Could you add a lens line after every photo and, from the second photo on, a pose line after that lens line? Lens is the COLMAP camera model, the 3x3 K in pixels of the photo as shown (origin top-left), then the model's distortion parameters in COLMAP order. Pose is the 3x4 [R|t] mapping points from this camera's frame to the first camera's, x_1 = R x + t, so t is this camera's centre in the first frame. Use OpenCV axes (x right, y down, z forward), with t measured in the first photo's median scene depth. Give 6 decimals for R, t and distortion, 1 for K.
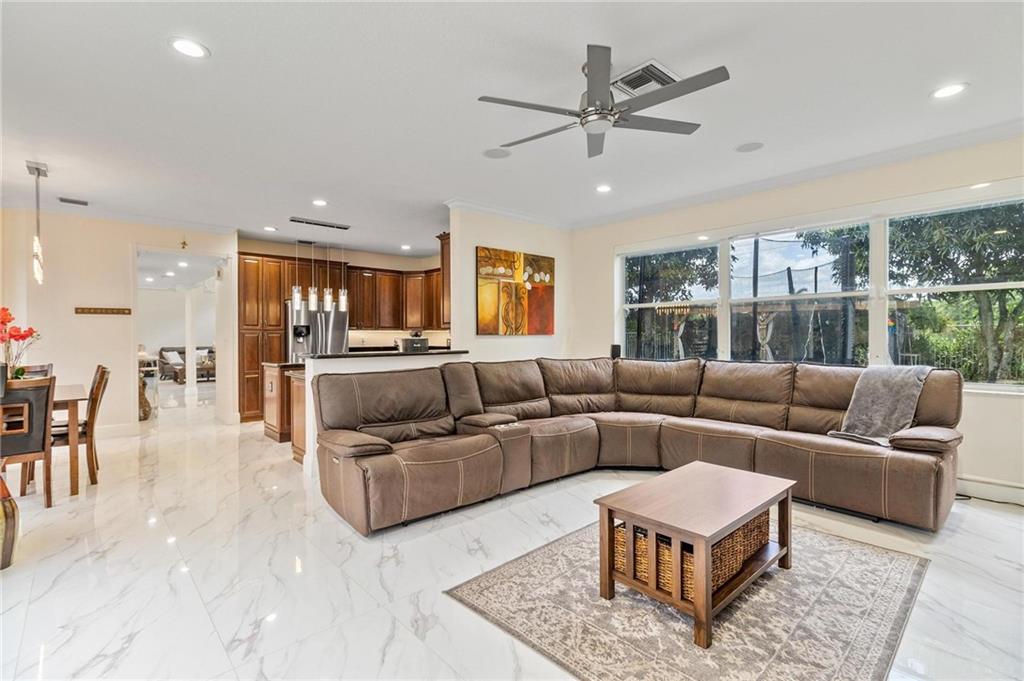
lens RADIAL K [[480.3, 0, 513.7], [0, 480.3, 336.8], [0, 0, 1]] dist [0.000229, -0.000156]
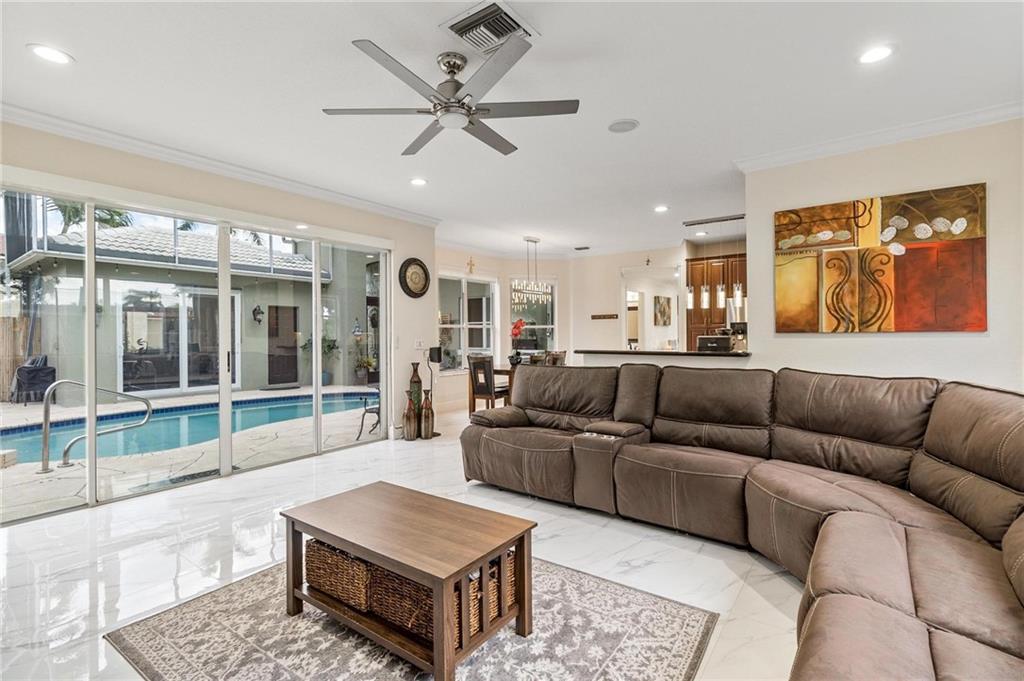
lens RADIAL K [[480.3, 0, 513.7], [0, 480.3, 336.8], [0, 0, 1]] dist [0.000229, -0.000156]
pose [[0.192017, 0.007045, -0.981366, 0.541675], [0.003253, 0.999964, 0.007816, -0.004474], [0.981386, -0.004693, 0.191987, 0.438902]]
